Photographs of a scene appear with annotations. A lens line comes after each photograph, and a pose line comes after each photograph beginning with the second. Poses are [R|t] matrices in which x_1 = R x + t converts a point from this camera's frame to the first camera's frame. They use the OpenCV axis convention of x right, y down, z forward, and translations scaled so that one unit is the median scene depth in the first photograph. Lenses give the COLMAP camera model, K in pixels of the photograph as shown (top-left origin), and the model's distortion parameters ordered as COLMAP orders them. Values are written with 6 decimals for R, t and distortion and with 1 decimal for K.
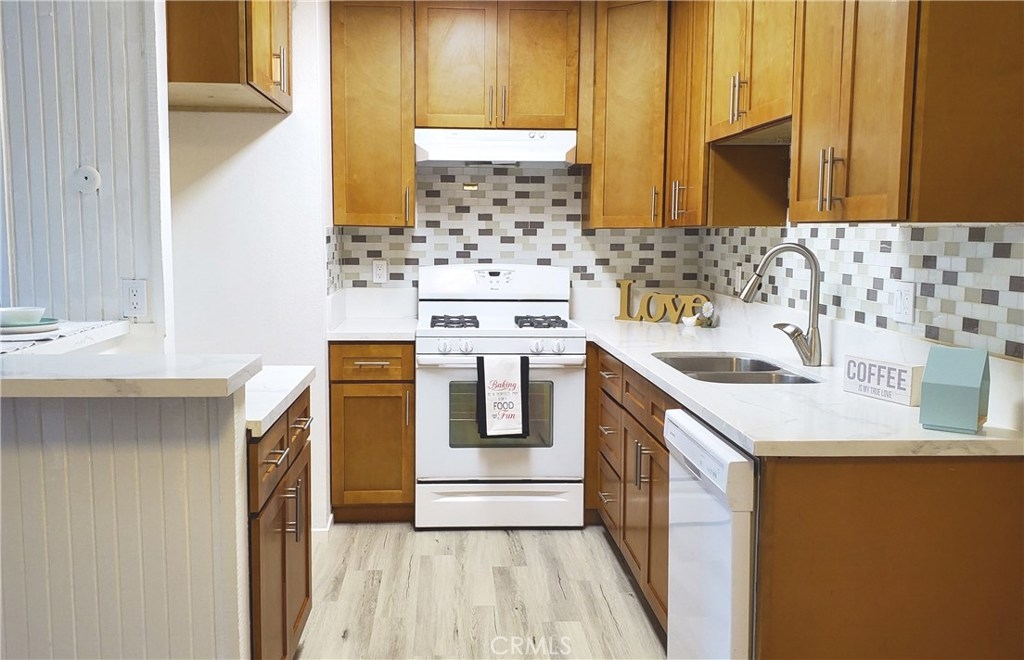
lens RADIAL K [[972.2, 0, 510.1], [0, 972.2, 335.9], [0, 0, 1]] dist [0.226426, -0.651427]
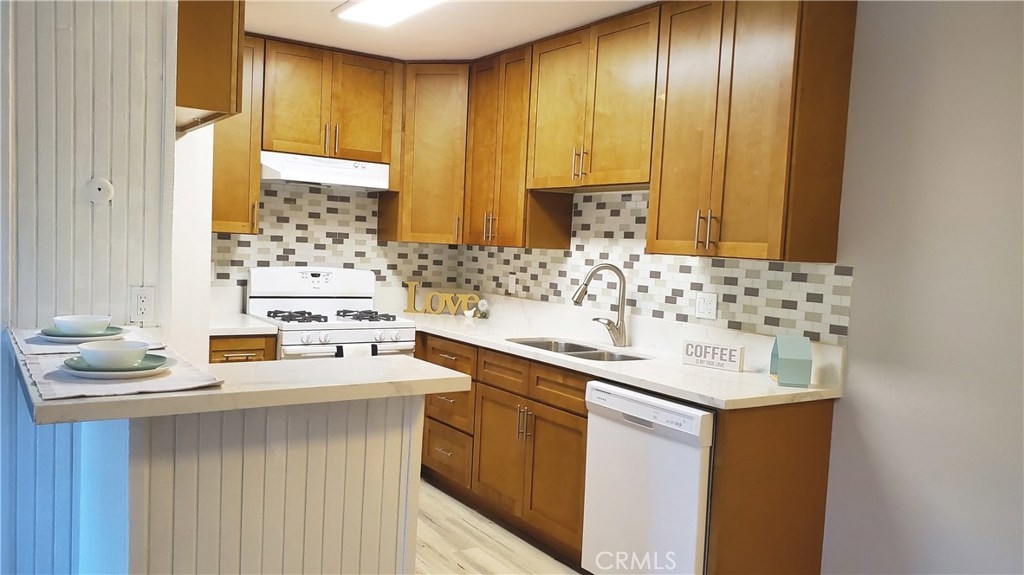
lens RADIAL K [[783.5, 0, 512.0], [0, 783.5, 287.5], [0, 0, 1]] dist [0.091537, -0.176626]
pose [[0.857004, 0.008857, 0.515233, -0.317780], [0.009459, 0.999413, -0.032913, -0.015139], [-0.515223, 0.033080, 0.856418, 0.050140]]
